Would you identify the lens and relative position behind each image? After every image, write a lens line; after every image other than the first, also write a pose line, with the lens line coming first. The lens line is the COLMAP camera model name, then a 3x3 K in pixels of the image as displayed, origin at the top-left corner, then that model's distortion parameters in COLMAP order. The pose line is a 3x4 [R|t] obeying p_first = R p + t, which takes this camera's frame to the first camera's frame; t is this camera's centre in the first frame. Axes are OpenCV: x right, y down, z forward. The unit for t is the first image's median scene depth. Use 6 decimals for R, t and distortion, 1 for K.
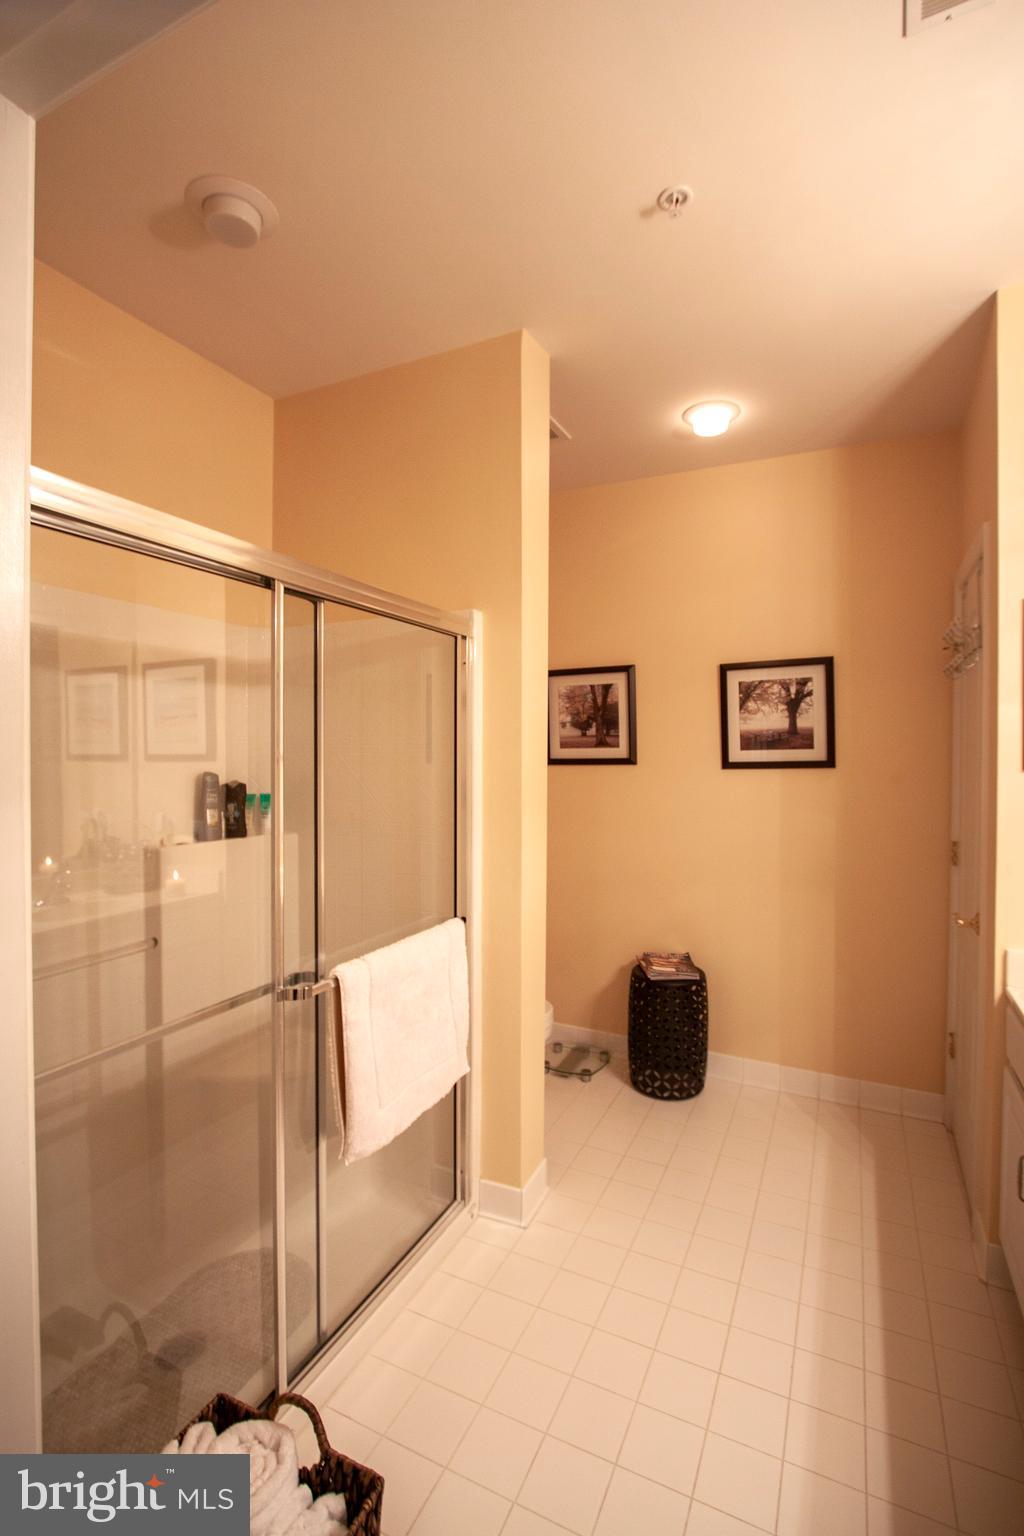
lens RADIAL K [[710.2, 0, 509.6], [0, 710.2, 761.8], [0, 0, 1]] dist [-0.015797, 0.002151]
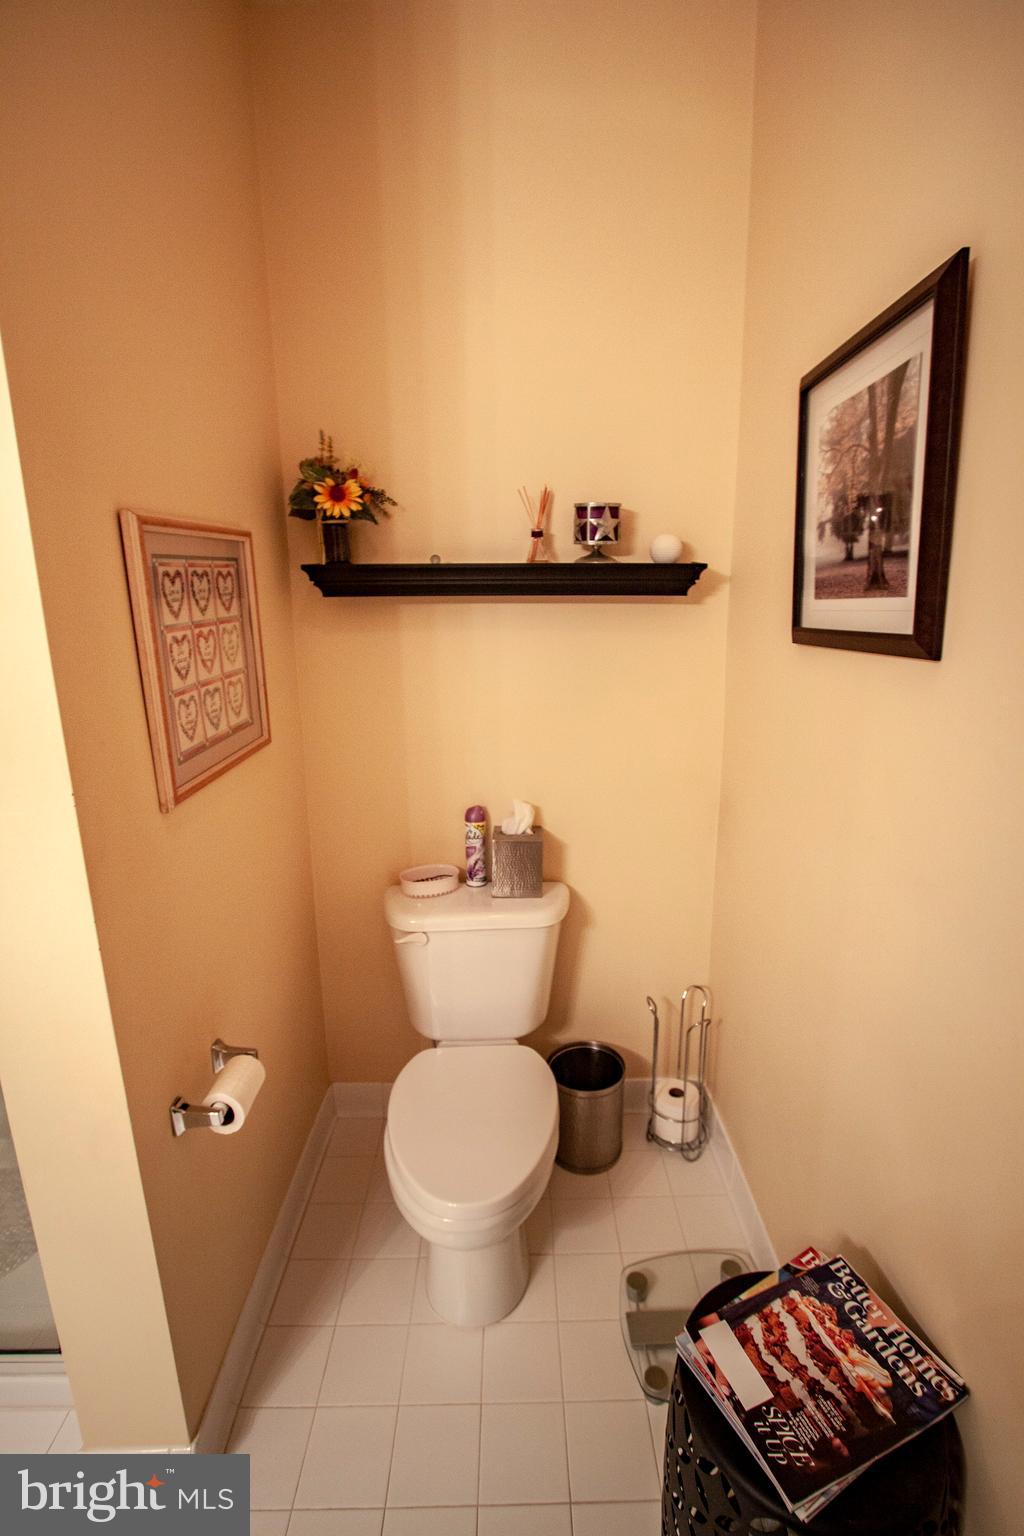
lens RADIAL K [[710.2, 0, 513.8], [0, 710.2, 767.4], [0, 0, 1]] dist [-0.015797, 0.002151]
pose [[0.446349, 0.192698, -0.873865, 0.340678], [0.002792, 0.976235, 0.216697, -0.014593], [0.894855, -0.099162, 0.435204, 0.718836]]
